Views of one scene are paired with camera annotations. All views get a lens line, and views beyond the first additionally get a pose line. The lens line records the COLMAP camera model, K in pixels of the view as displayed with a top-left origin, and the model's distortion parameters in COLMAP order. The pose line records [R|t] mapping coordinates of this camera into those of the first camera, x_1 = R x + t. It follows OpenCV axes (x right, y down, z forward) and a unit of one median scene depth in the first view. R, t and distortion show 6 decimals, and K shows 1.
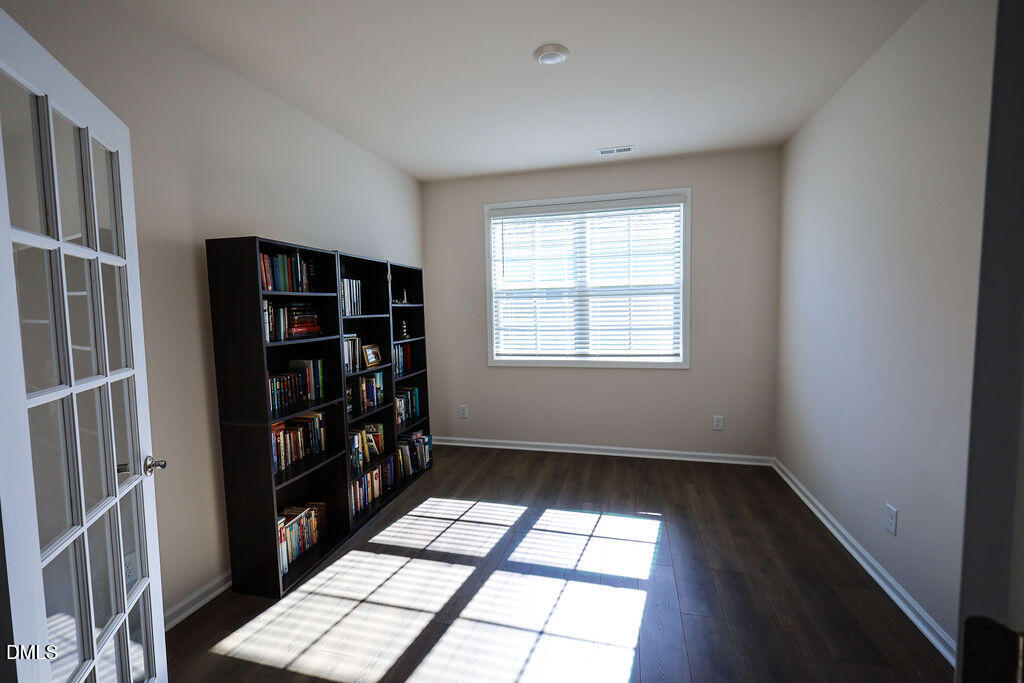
lens RADIAL K [[440.3, 0, 514.4], [0, 440.3, 338.6], [0, 0, 1]] dist [0.002695, 0.000313]
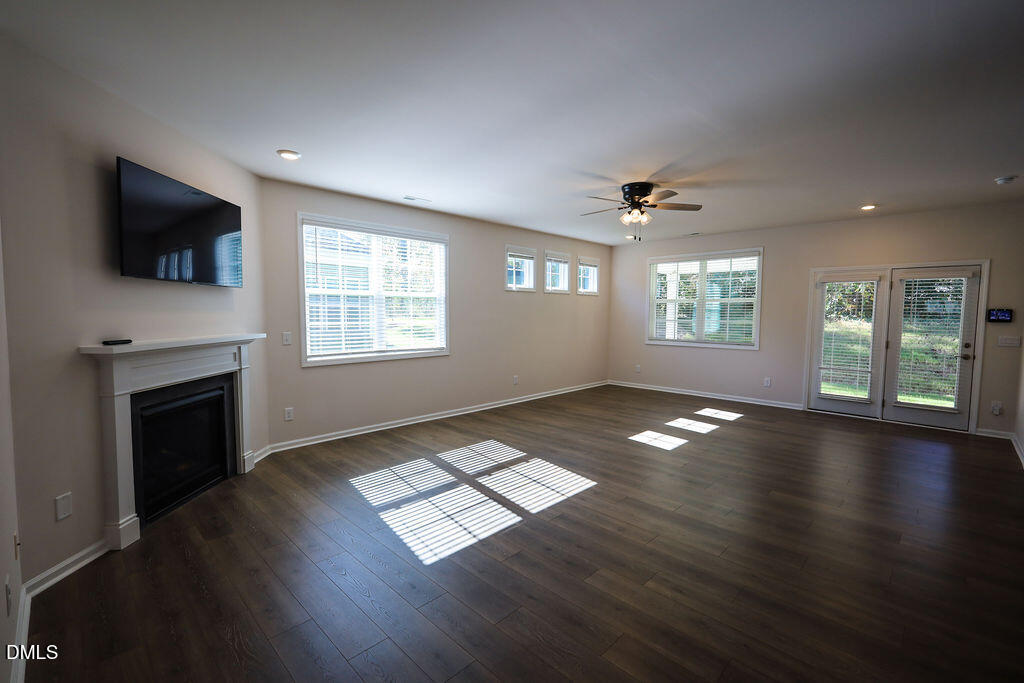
lens RADIAL K [[440.3, 0, 518.4], [0, 440.3, 350.6], [0, 0, 1]] dist [0.002695, 0.000313]
pose [[0.505809, -0.057762, 0.860710, -0.798120], [0.044180, 0.998181, 0.041025, 0.002319], [-0.861514, 0.017276, 0.507441, 0.035191]]
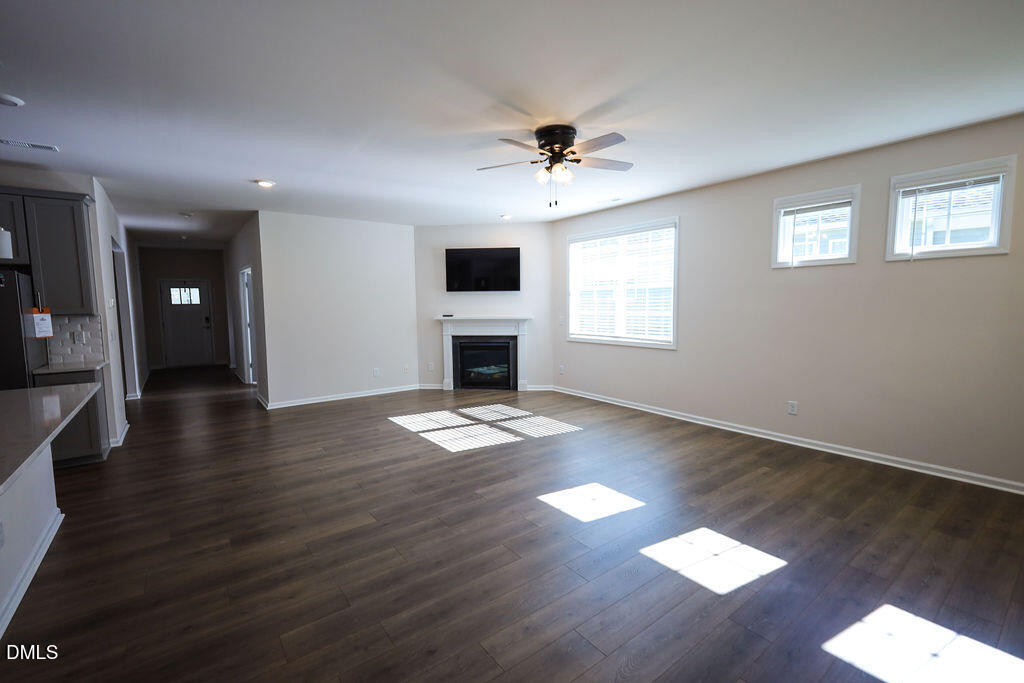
lens RADIAL K [[440.3, 0, 508.0], [0, 440.3, 346.0], [0, 0, 1]] dist [0.002695, 0.000313]
pose [[0.776331, 0.067548, -0.626696, 0.865174], [-0.042581, 0.997590, 0.054777, 0.004673], [0.628886, -0.015840, 0.777336, -0.386462]]
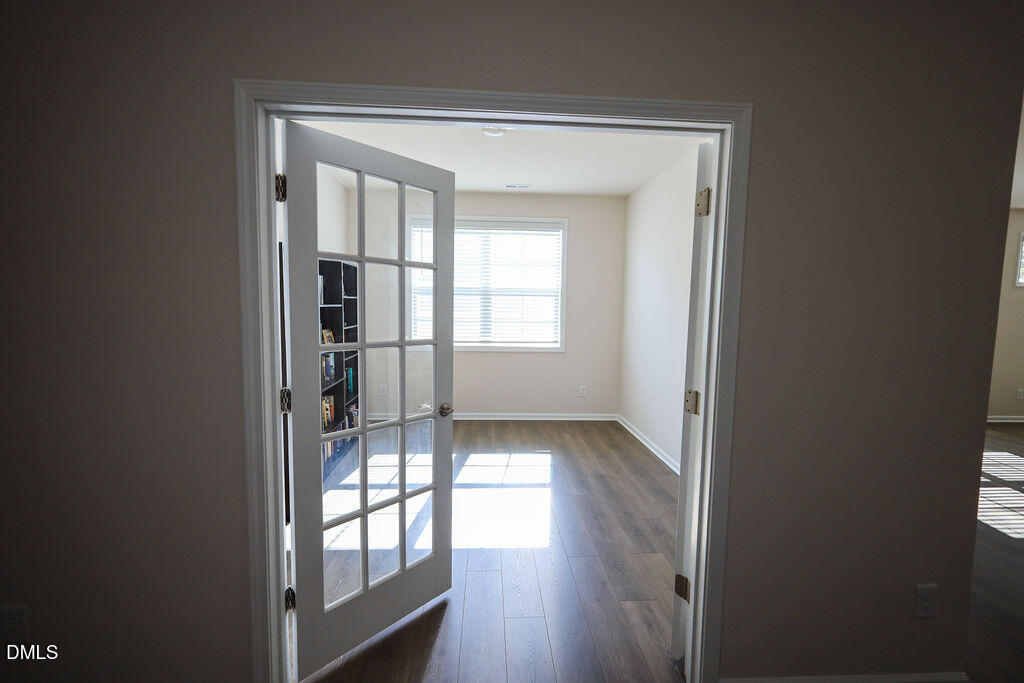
lens RADIAL K [[440.3, 0, 508.2], [0, 440.3, 336.8], [0, 0, 1]] dist [0.002695, 0.000313]
pose [[0.954172, 0.011841, 0.299024, -0.177331], [-0.014041, 0.999888, 0.005210, 0.017317], [-0.298929, -0.009170, 0.954231, -0.244906]]
